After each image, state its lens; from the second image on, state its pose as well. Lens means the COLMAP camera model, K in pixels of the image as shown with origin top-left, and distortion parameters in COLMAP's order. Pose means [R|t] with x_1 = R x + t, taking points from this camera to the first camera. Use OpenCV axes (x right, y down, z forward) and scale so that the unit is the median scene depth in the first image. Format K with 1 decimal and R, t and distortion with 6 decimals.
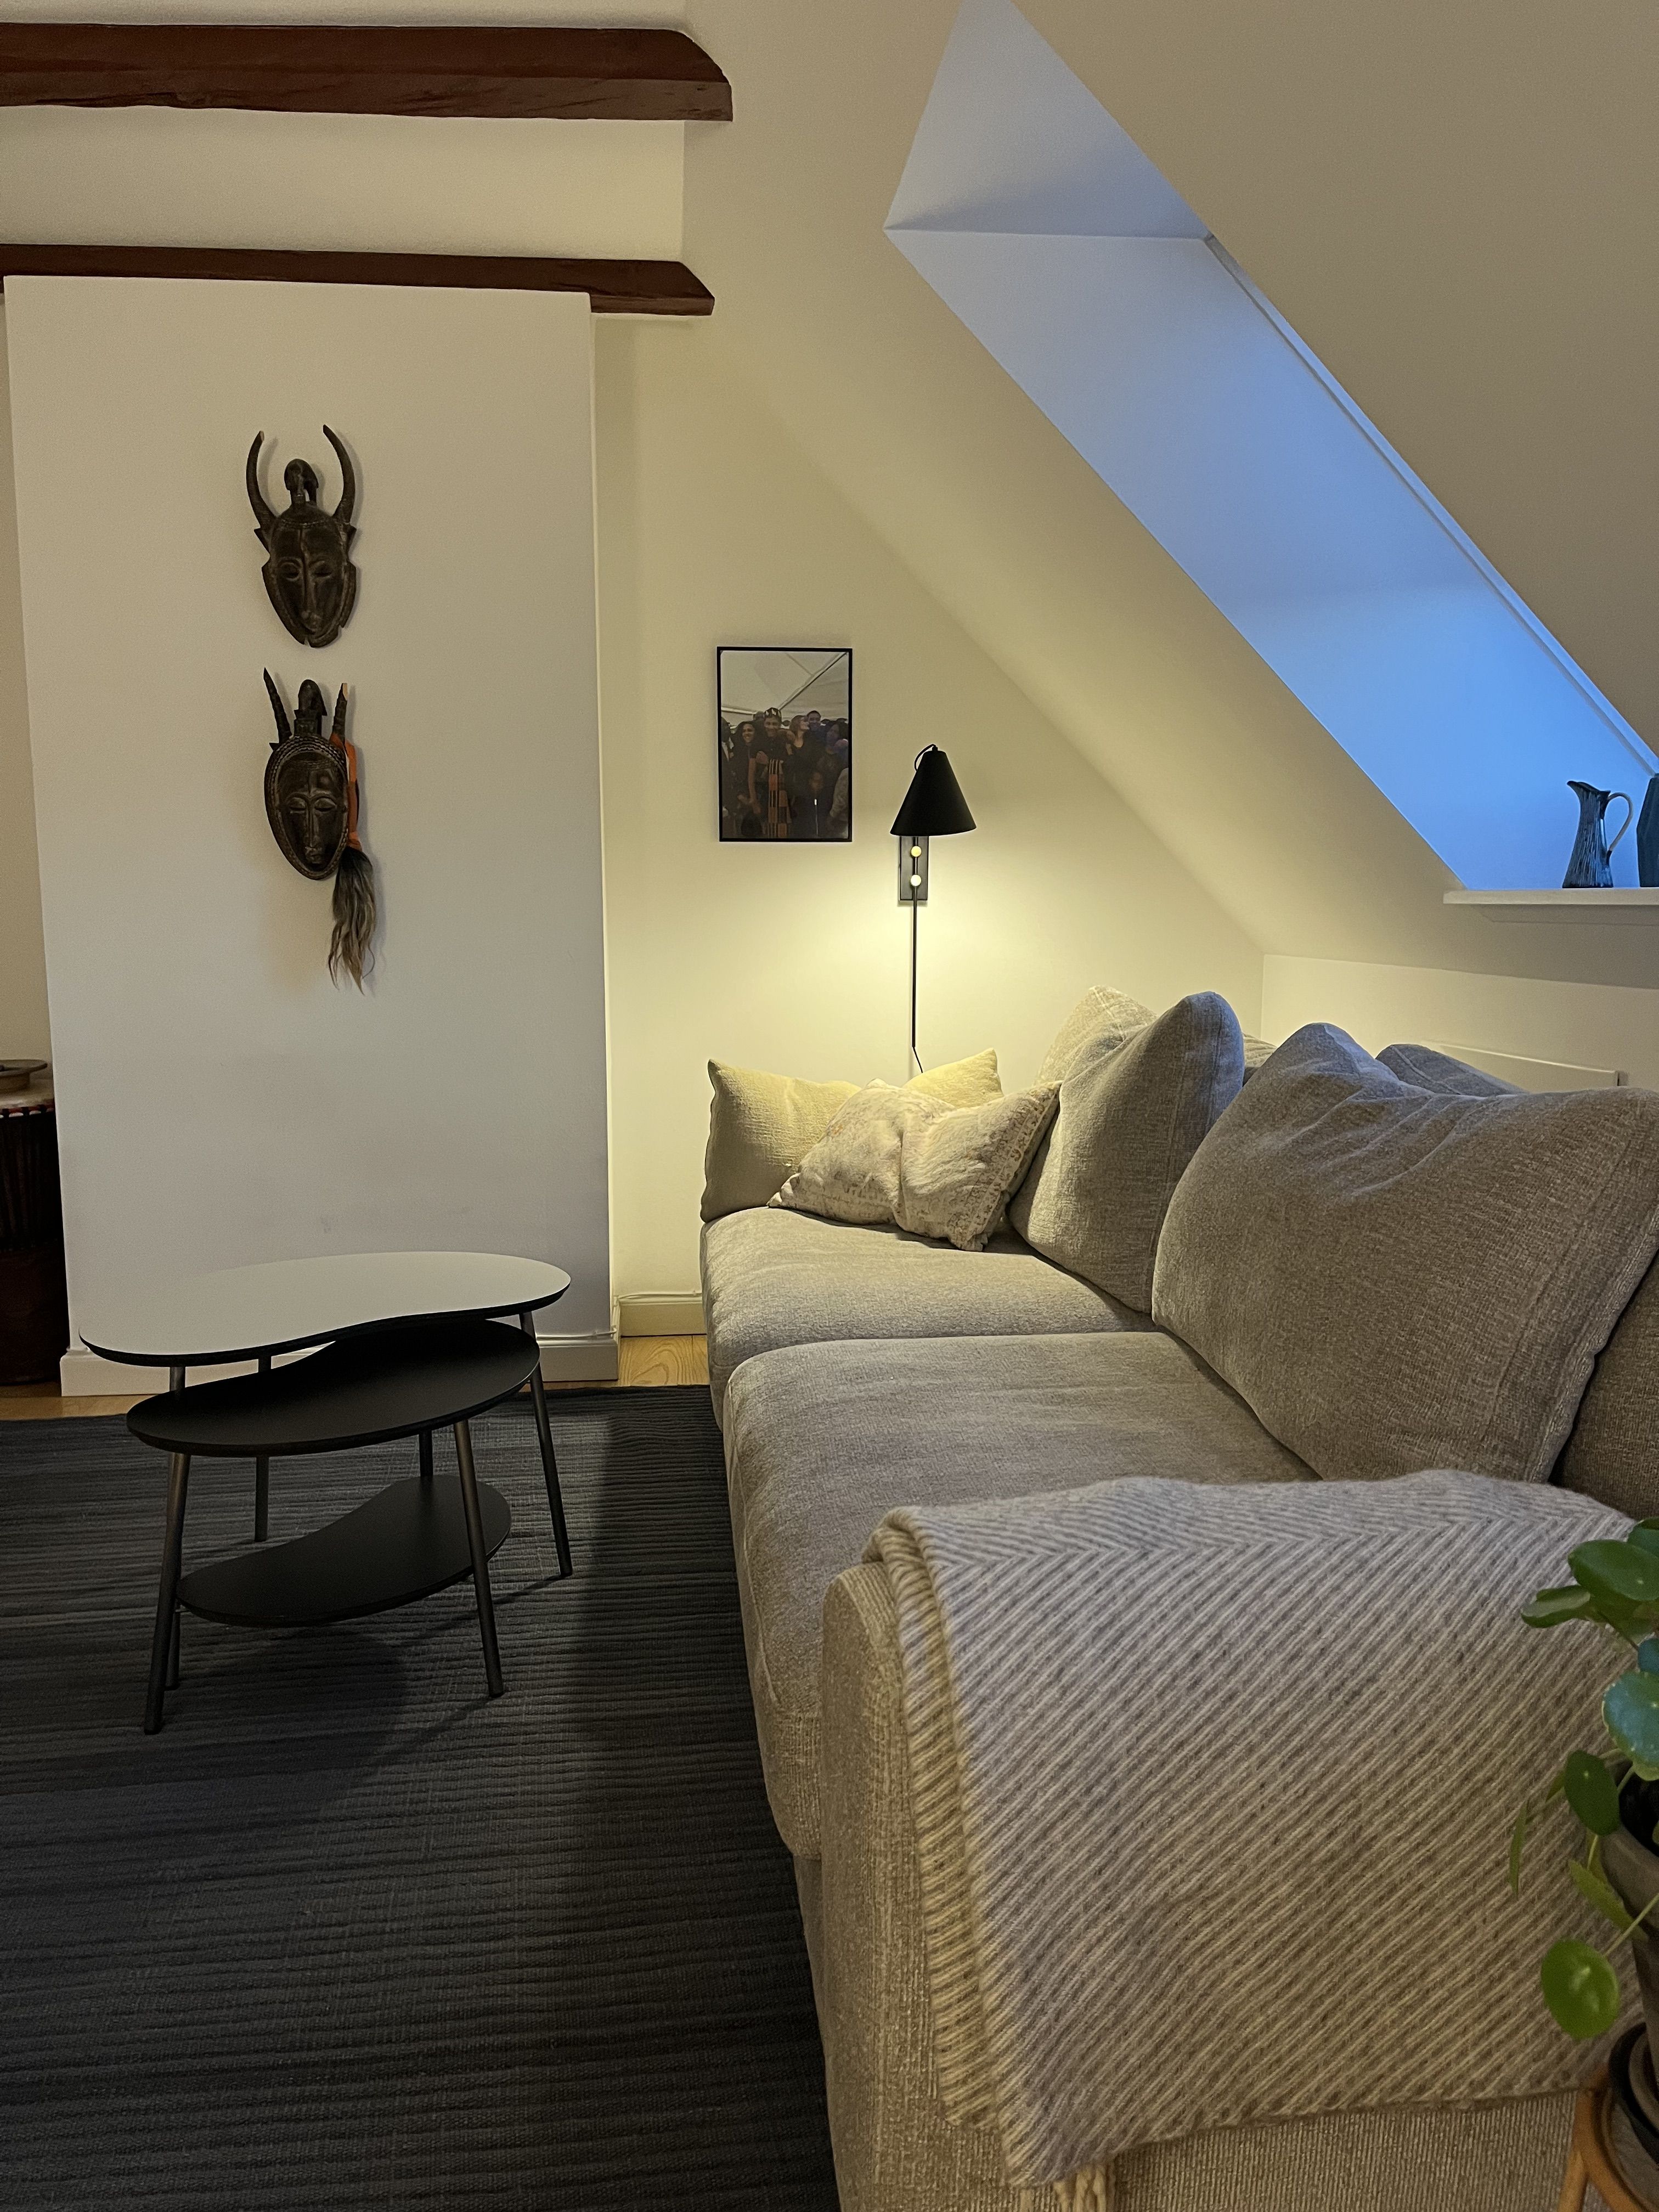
lens RADIAL K [[1689.2, 0, 831.2], [0, 1689.2, 1108.8], [0, 0, 1]] dist [0.013580, -0.021884]
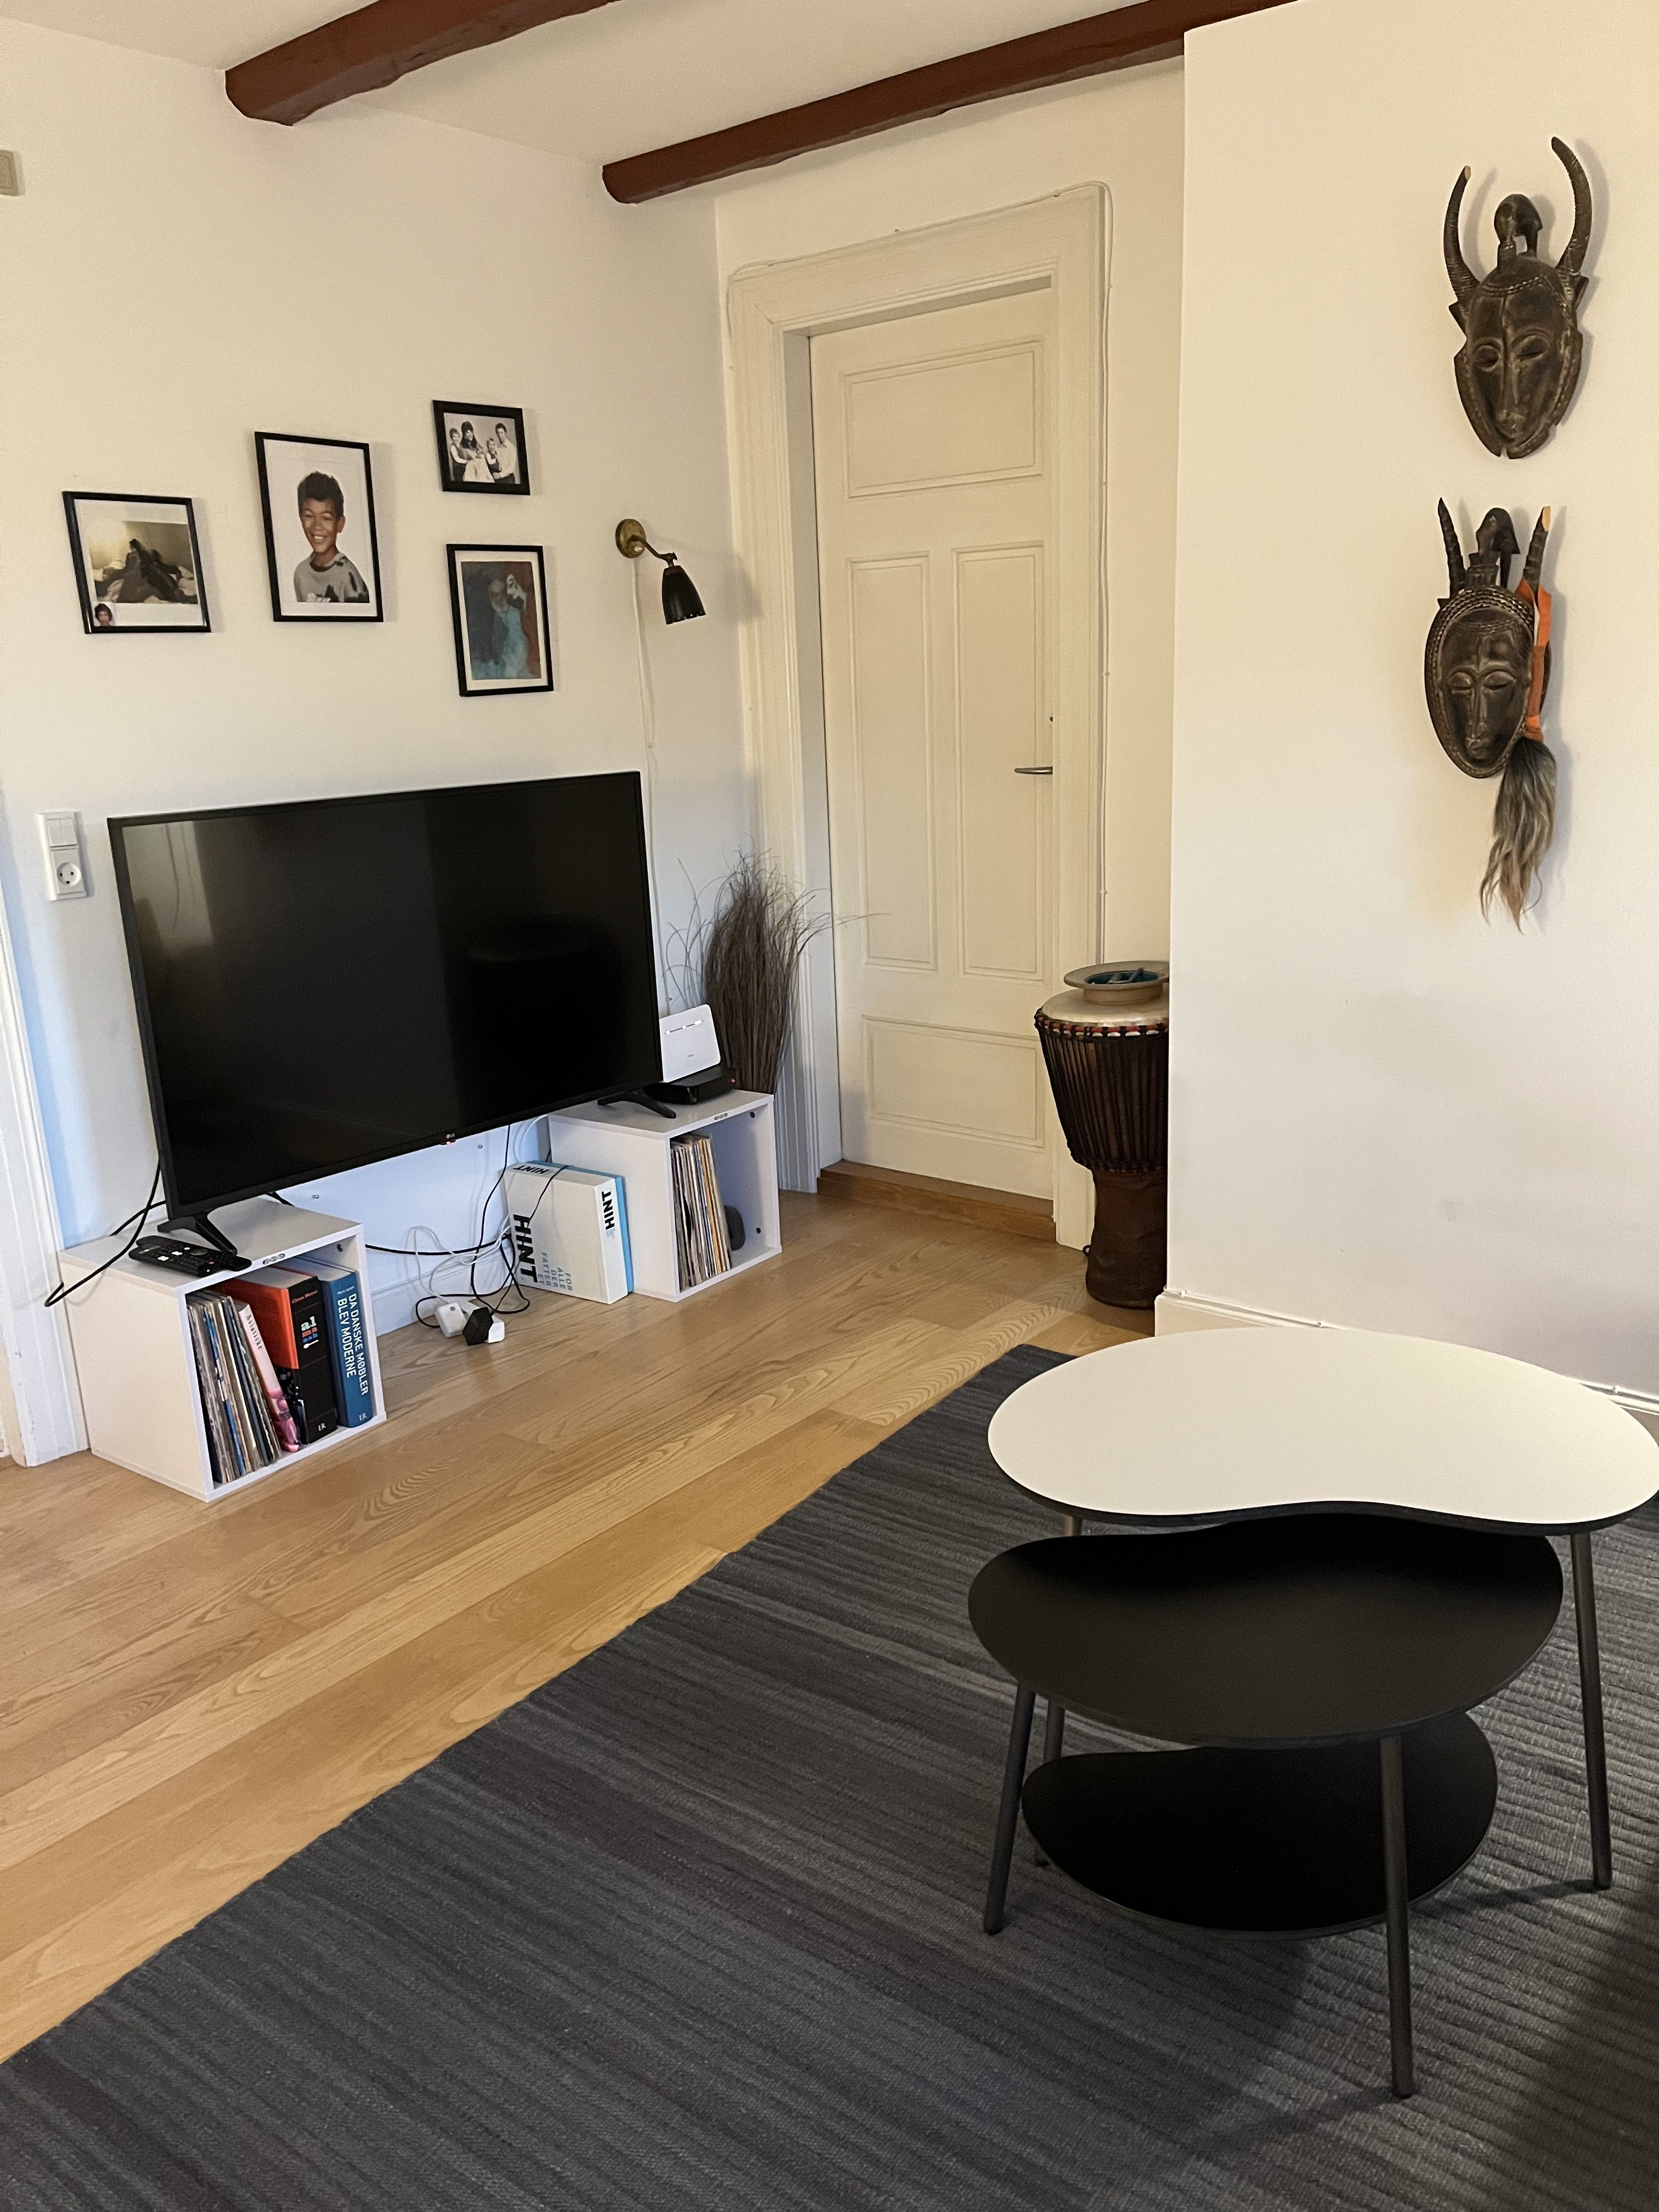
lens RADIAL K [[1689.2, 0, 820.8], [0, 1689.2, 1114.4], [0, 0, 1]] dist [0.013580, -0.021884]
pose [[0.709061, 0.155562, -0.687774, 0.034497], [-0.041853, 0.982927, 0.179171, -0.111612], [0.703904, -0.098257, 0.703466, 0.238314]]
